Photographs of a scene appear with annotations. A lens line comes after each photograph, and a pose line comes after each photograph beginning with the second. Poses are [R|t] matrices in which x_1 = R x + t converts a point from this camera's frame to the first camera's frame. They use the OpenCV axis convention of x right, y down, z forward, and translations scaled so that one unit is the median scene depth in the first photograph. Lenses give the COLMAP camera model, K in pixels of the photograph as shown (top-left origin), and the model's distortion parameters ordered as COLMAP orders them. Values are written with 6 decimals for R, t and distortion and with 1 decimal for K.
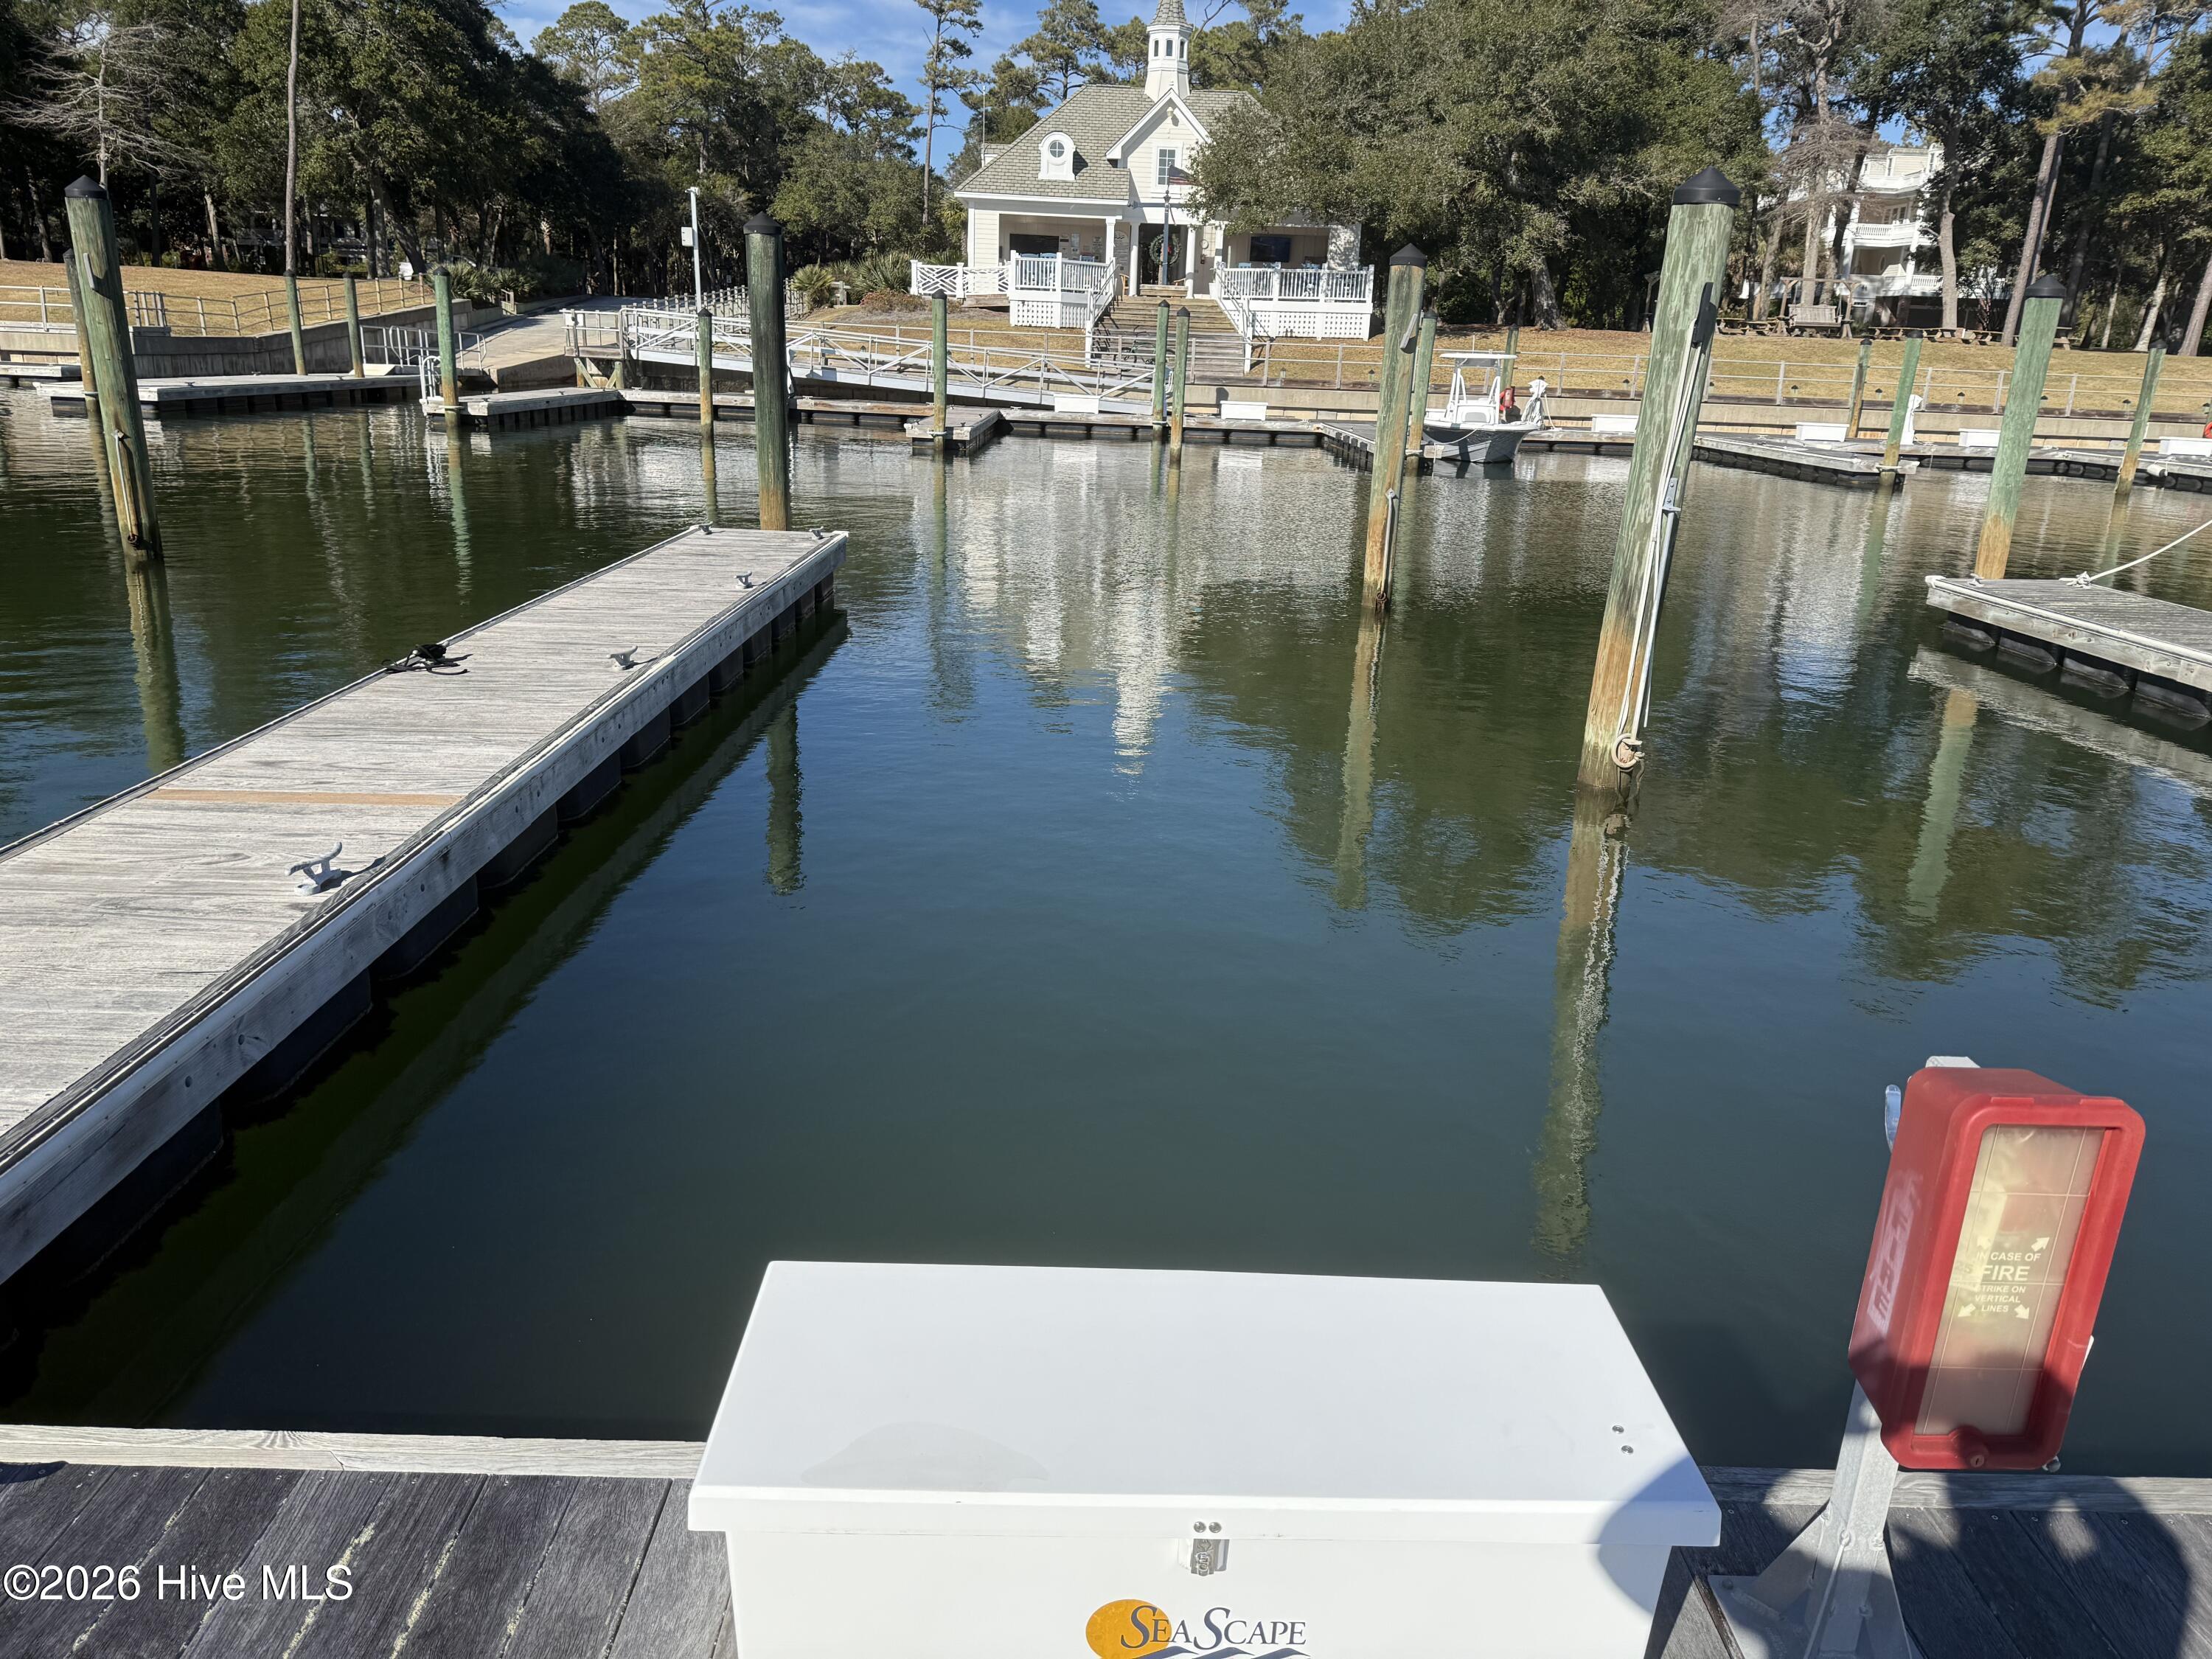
lens RADIAL K [[1552.7, 0, 1115.2], [0, 1552.7, 833.1], [0, 0, 1]] dist [0.055579, -0.061742]
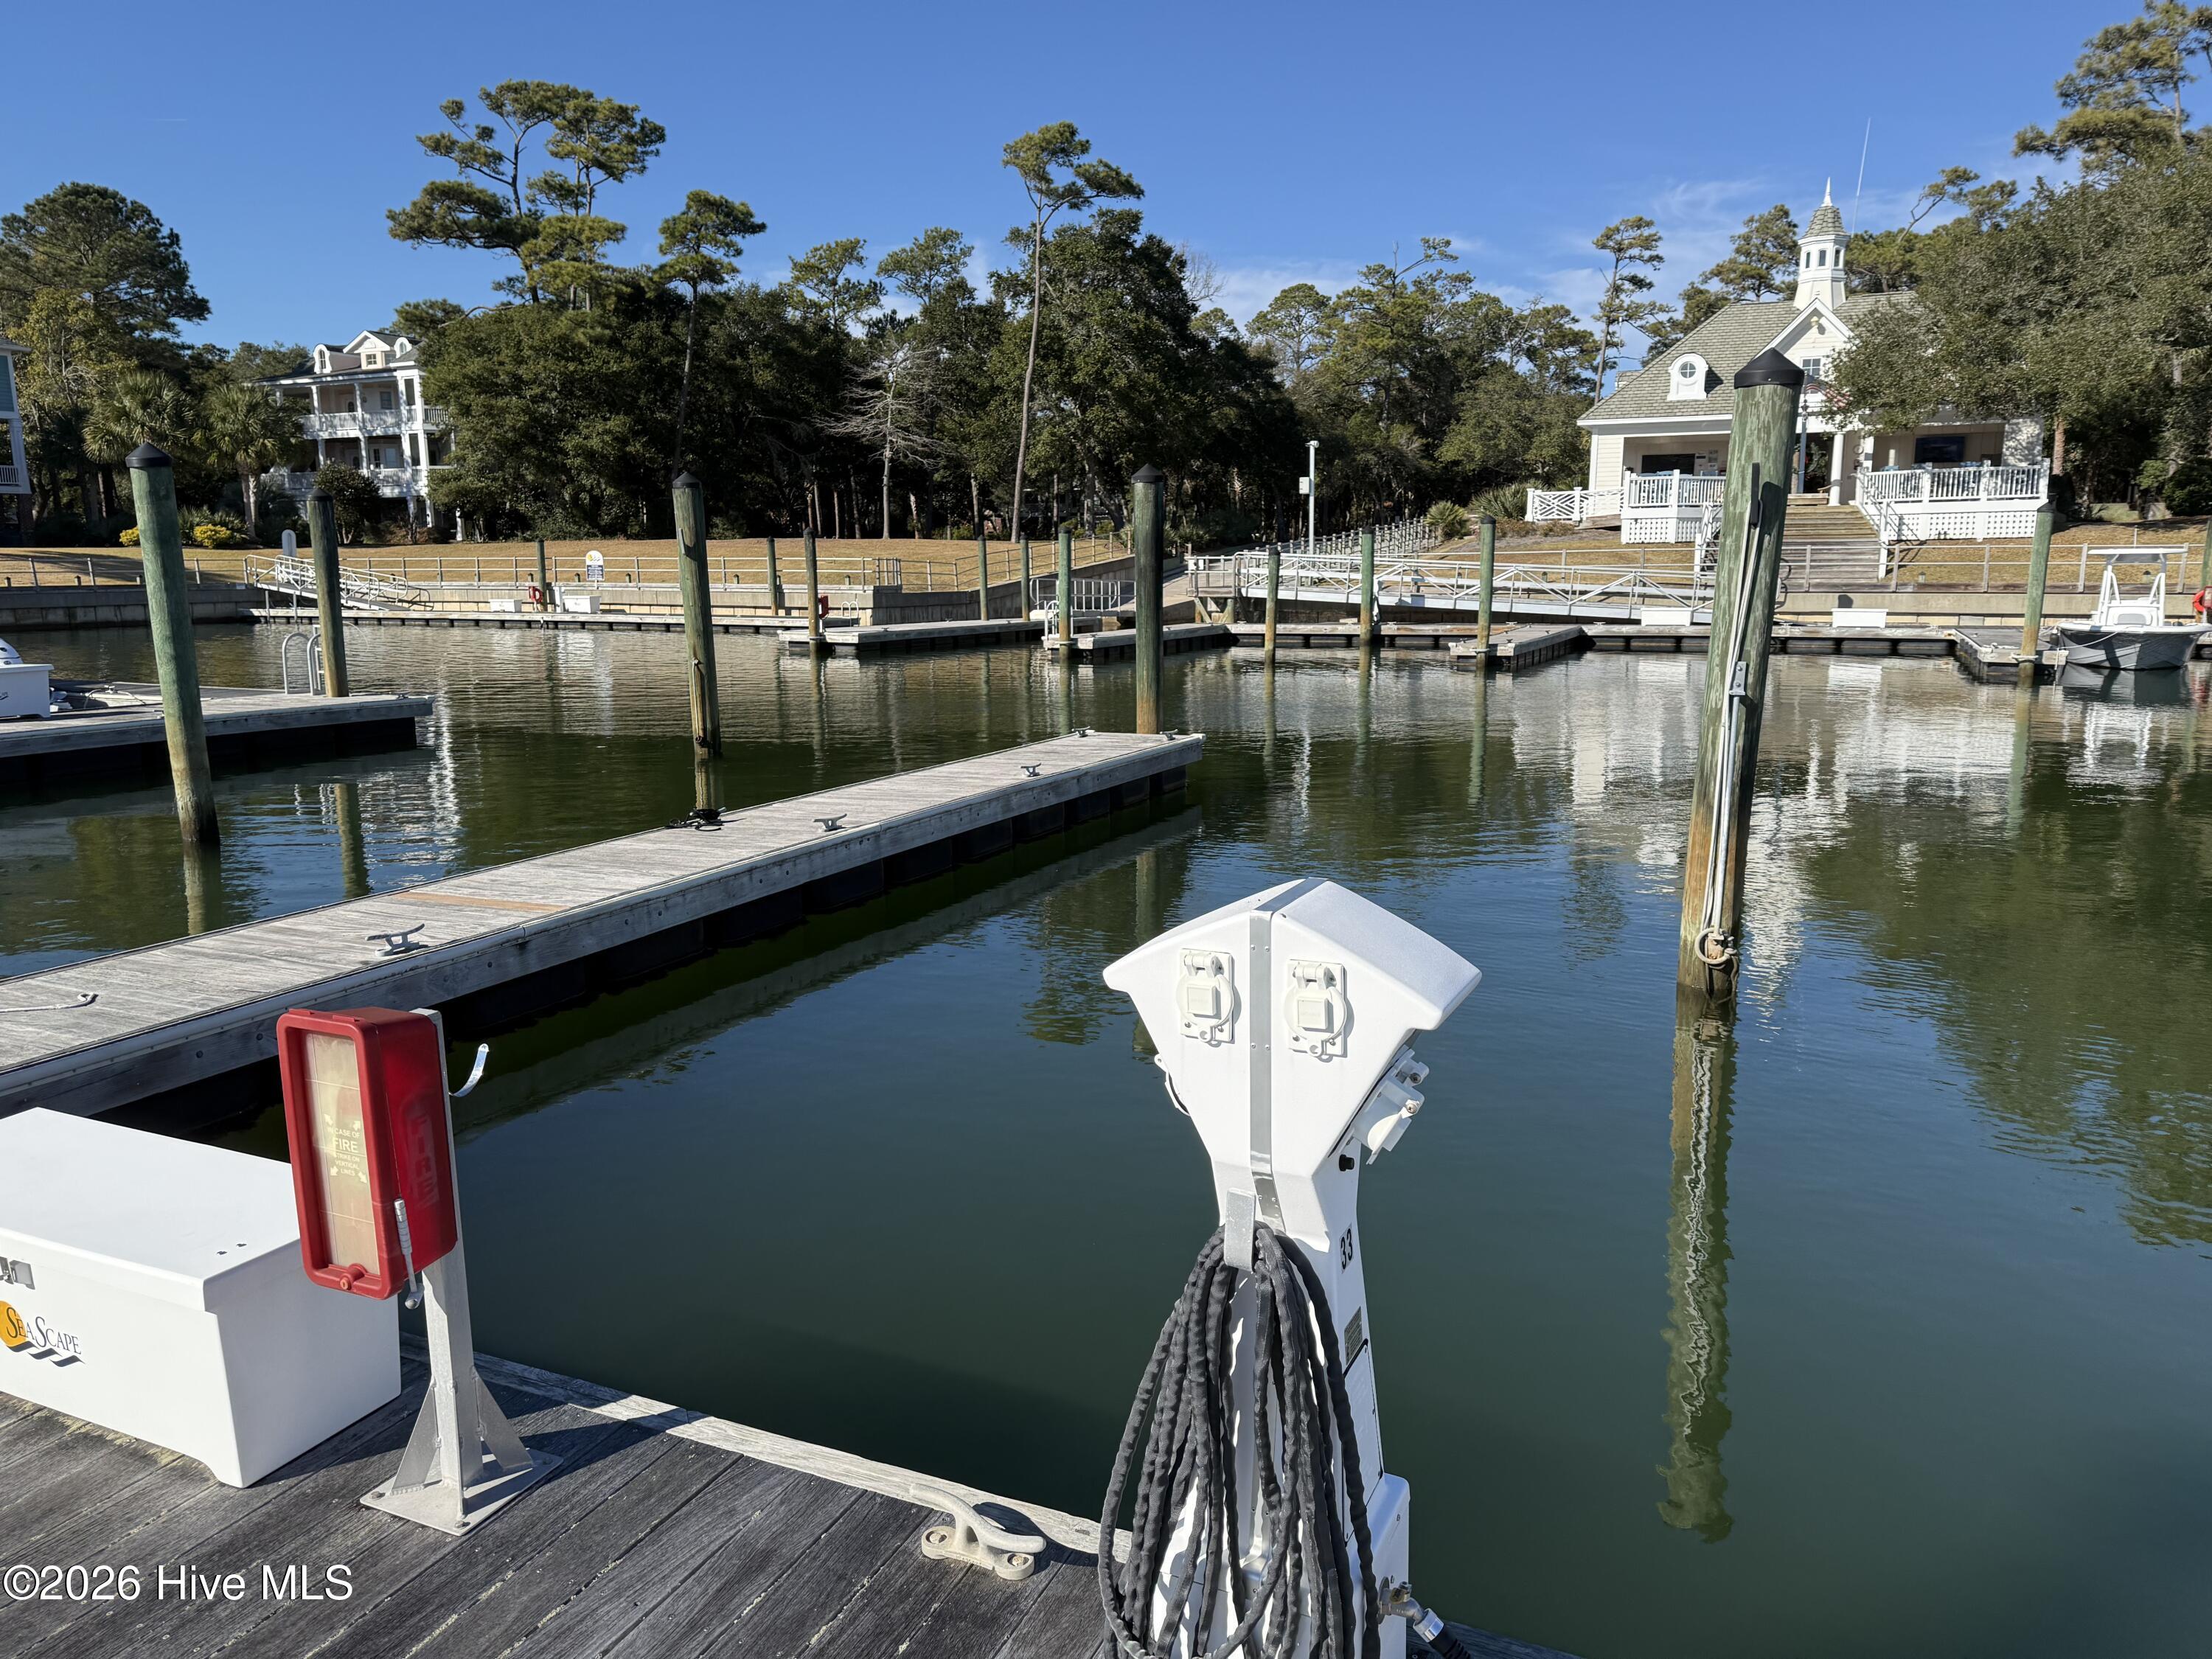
lens RADIAL K [[1552.7, 0, 1105.6], [0, 1552.7, 857.1], [0, 0, 1]] dist [0.055579, -0.061742]
pose [[0.904465, 0.033812, -0.425206, 0.066010], [-0.086832, 0.990575, -0.105933, 0.004269], [0.417616, 0.132734, 0.898876, -0.001079]]
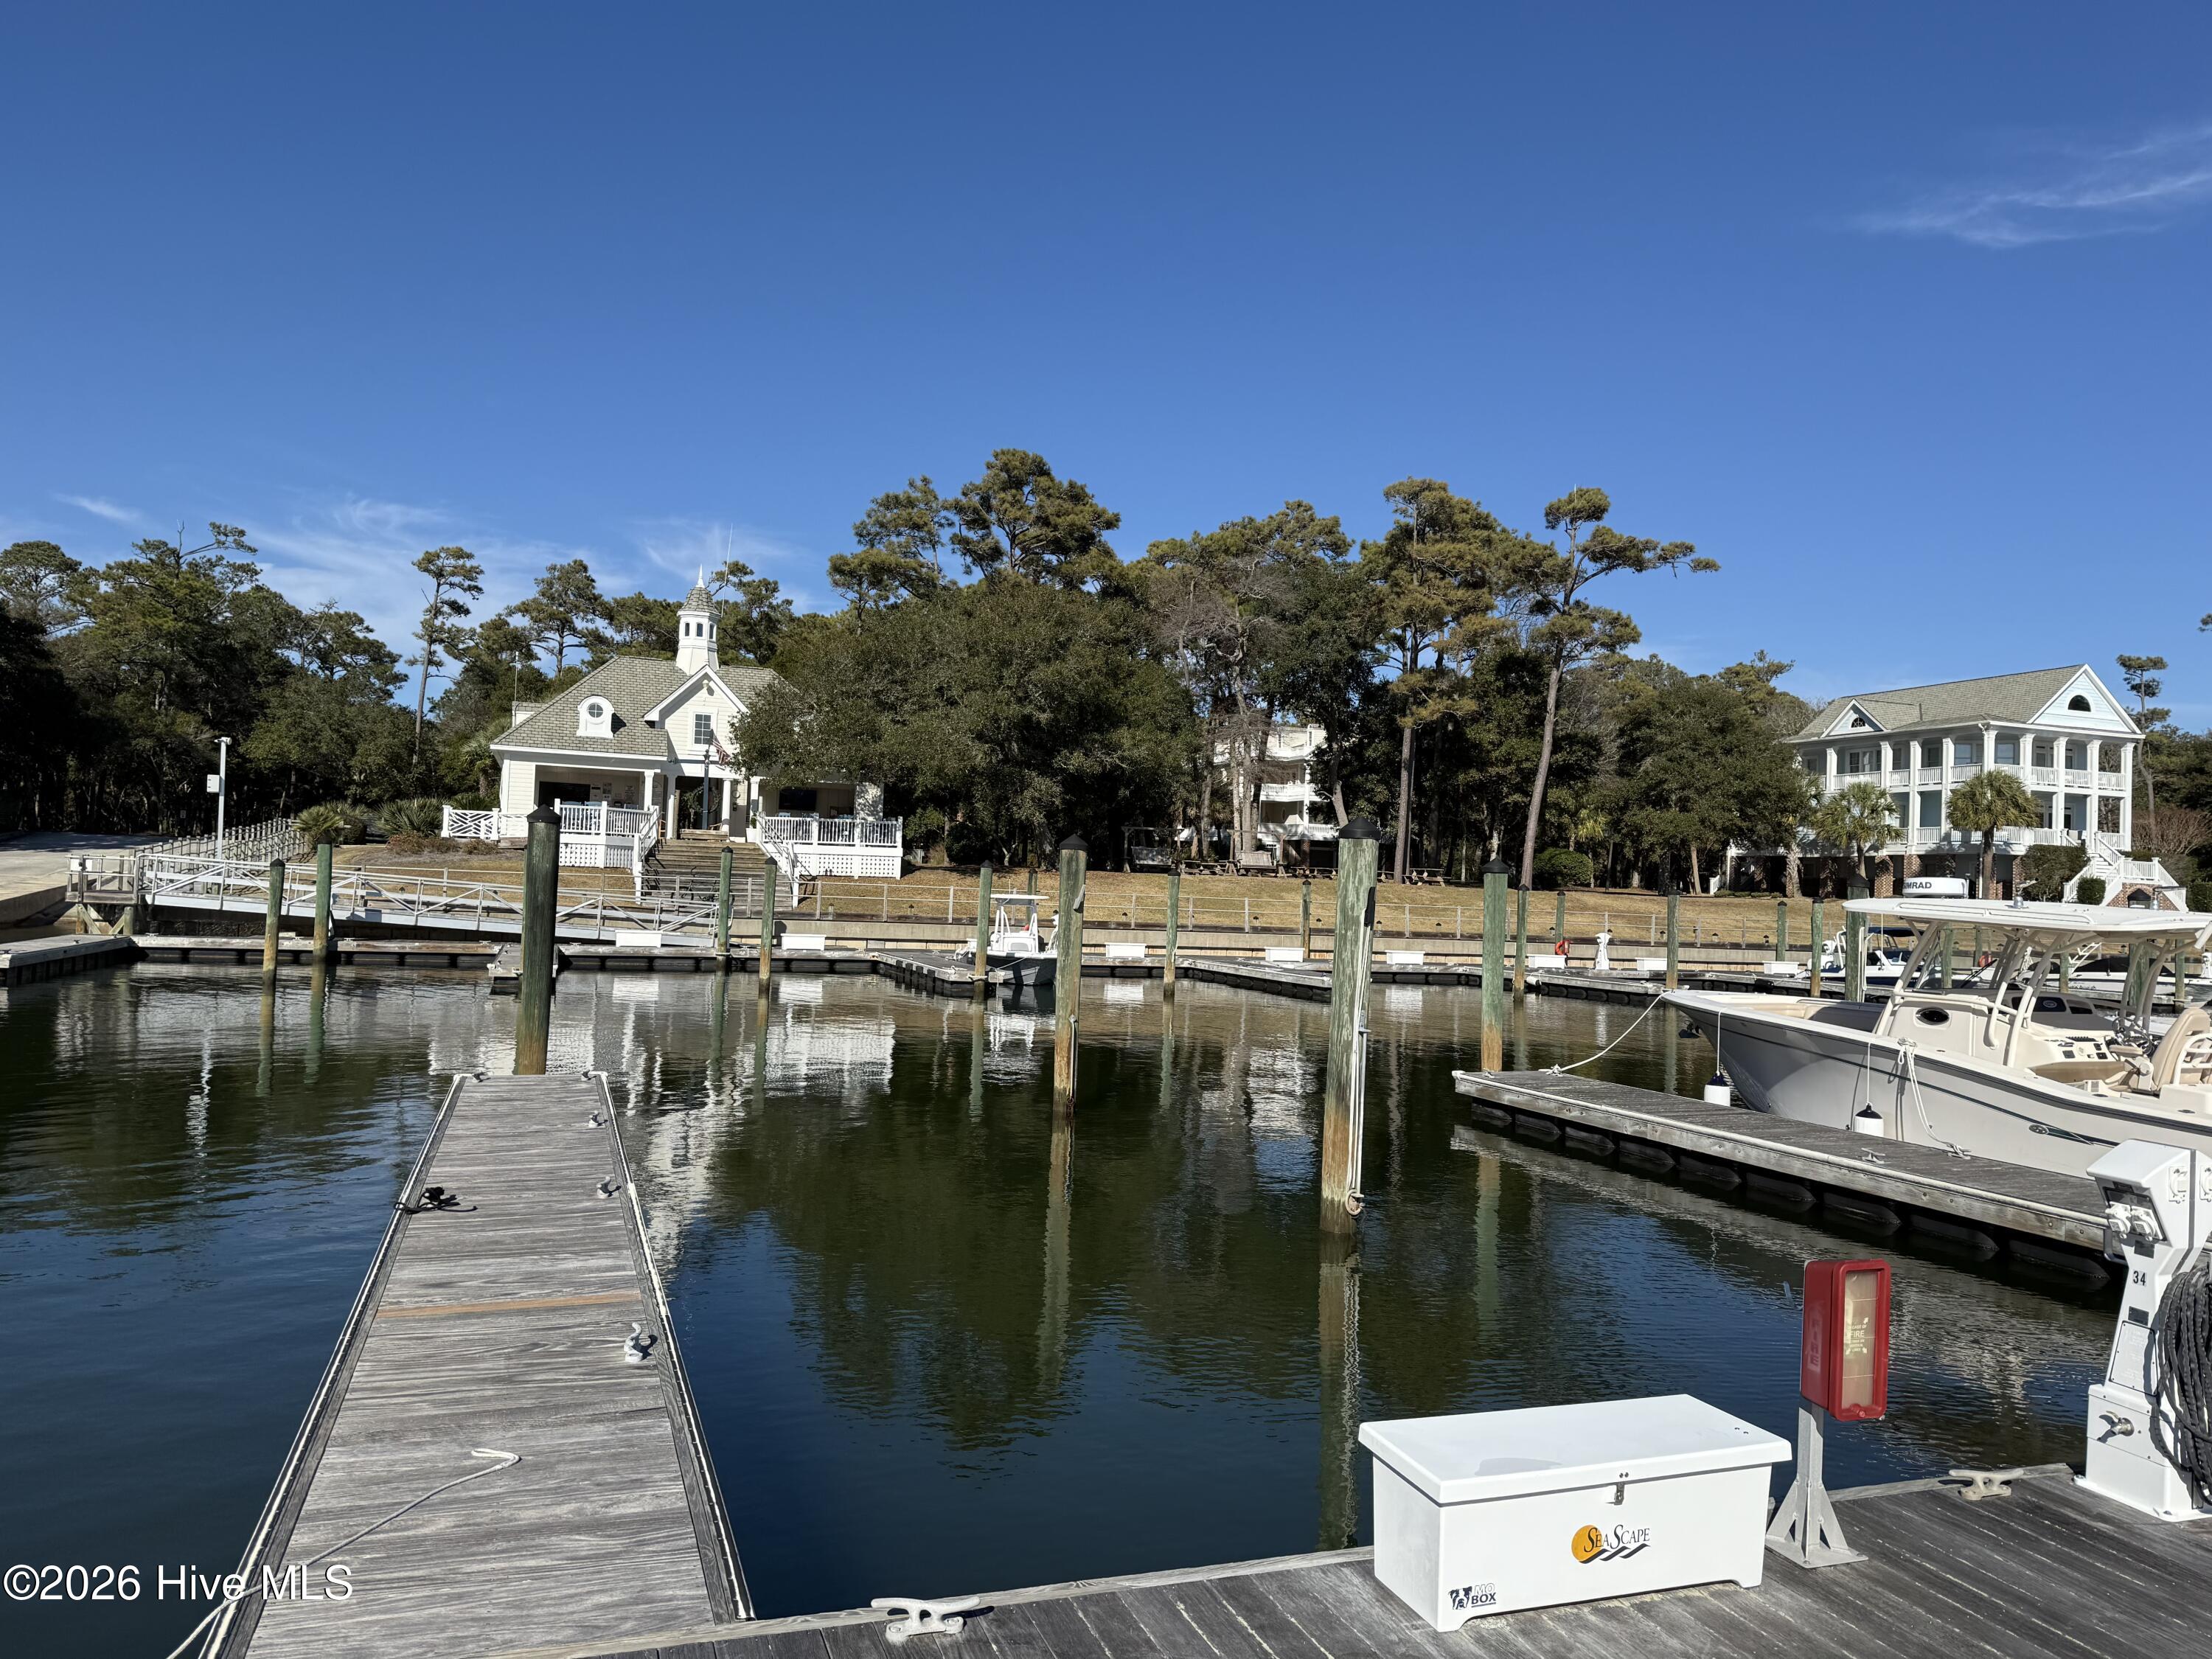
lens RADIAL K [[1552.7, 0, 1122.4], [0, 1552.7, 837.7], [0, 0, 1]] dist [0.055579, -0.061742]
pose [[0.943348, 0.006915, 0.331733, -0.055651], [0.099335, 0.948042, -0.302240, 0.005993], [-0.316586, 0.318070, 0.893647, -0.046536]]
